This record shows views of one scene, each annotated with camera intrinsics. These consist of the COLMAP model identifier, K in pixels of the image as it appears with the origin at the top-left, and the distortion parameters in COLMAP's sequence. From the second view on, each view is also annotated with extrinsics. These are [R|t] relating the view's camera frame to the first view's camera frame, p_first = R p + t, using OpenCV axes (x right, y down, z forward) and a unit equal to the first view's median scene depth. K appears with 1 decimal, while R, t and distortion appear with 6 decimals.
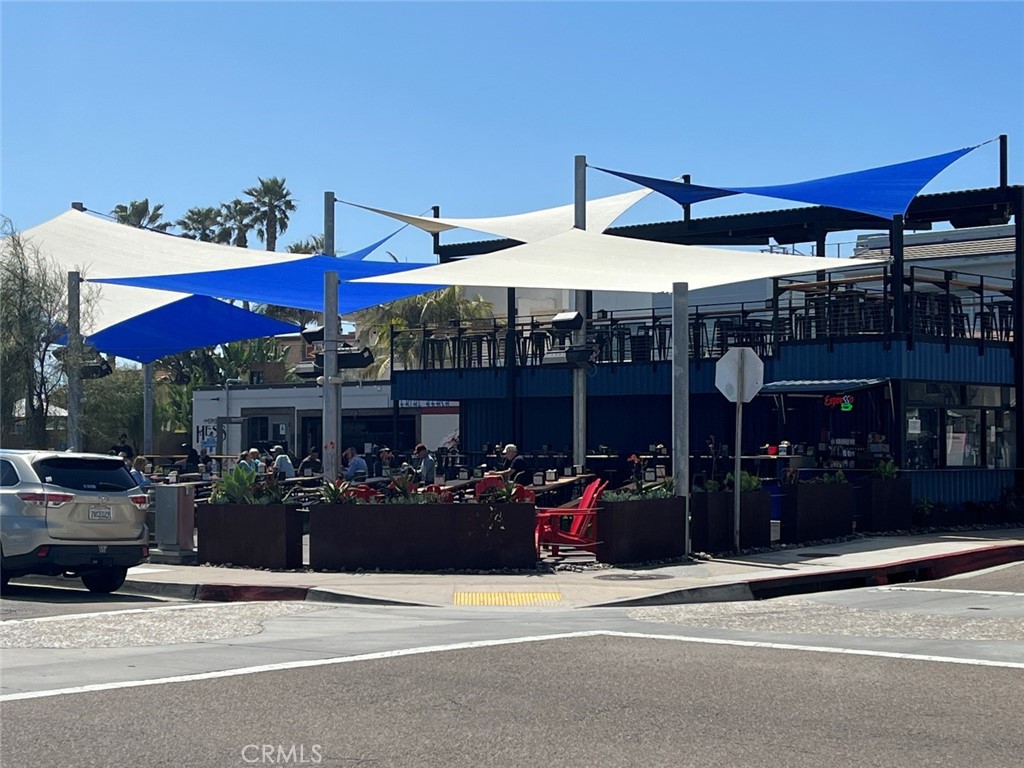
lens RADIAL K [[1884.9, 0, 516.3], [0, 1884.9, 386.8], [0, 0, 1]] dist [0.046758, 0.000000]
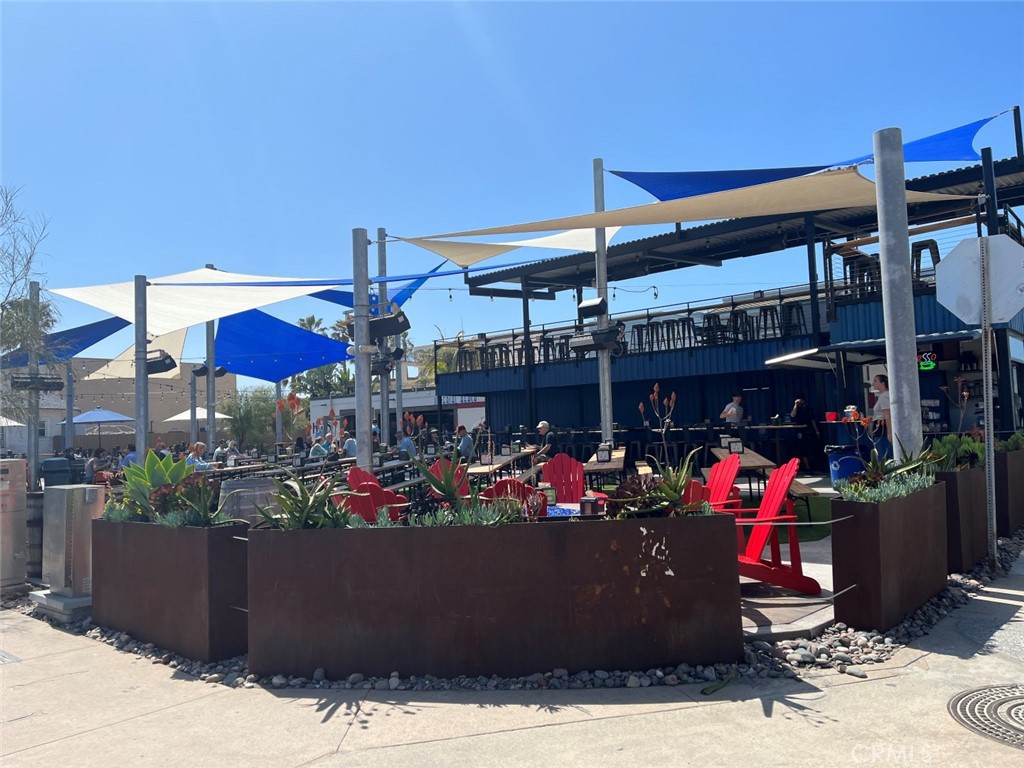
lens RADIAL K [[781.3, 0, 509.4], [0, 781.3, 388.7], [0, 0, 1]] dist [0.038116, -0.043478]
pose [[0.999338, -0.028084, 0.023107, -0.032121], [0.028710, 0.999218, -0.027203, 0.022872], [-0.022325, 0.027849, 0.999363, 0.534598]]
